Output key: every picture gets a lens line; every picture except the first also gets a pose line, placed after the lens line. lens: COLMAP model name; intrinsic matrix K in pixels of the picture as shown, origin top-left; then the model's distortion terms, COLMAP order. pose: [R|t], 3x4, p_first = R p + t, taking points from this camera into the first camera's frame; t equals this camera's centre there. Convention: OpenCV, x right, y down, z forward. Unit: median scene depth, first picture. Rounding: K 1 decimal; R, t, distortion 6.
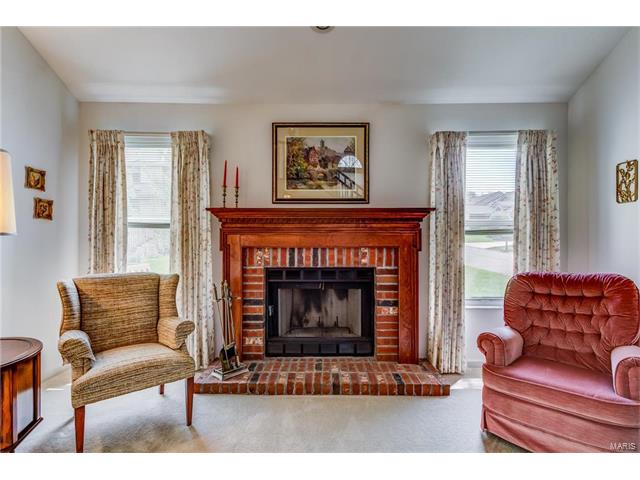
lens RADIAL K [[318.1, 0, 316.1], [0, 318.1, 236.9], [0, 0, 1]] dist [-0.000271, -0.000138]
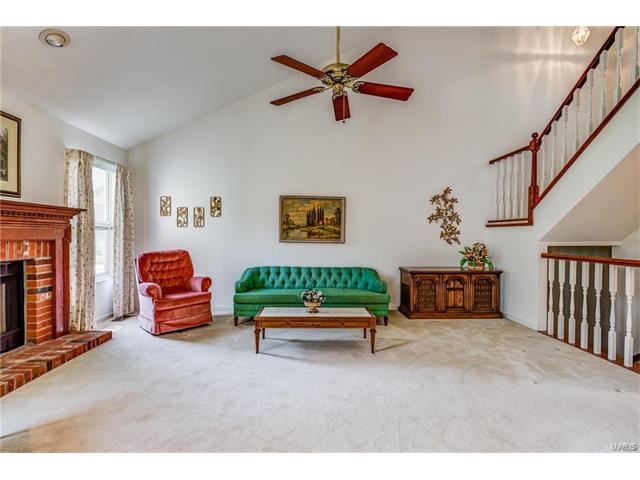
lens RADIAL K [[318.1, 0, 316.1], [0, 318.1, 236.9], [0, 0, 1]] dist [-0.000271, -0.000138]
pose [[-0.048787, -0.005339, 0.998795, -0.942466], [-0.012004, 0.999917, 0.004759, 0.004704], [-0.998737, -0.011757, -0.048847, 0.100647]]
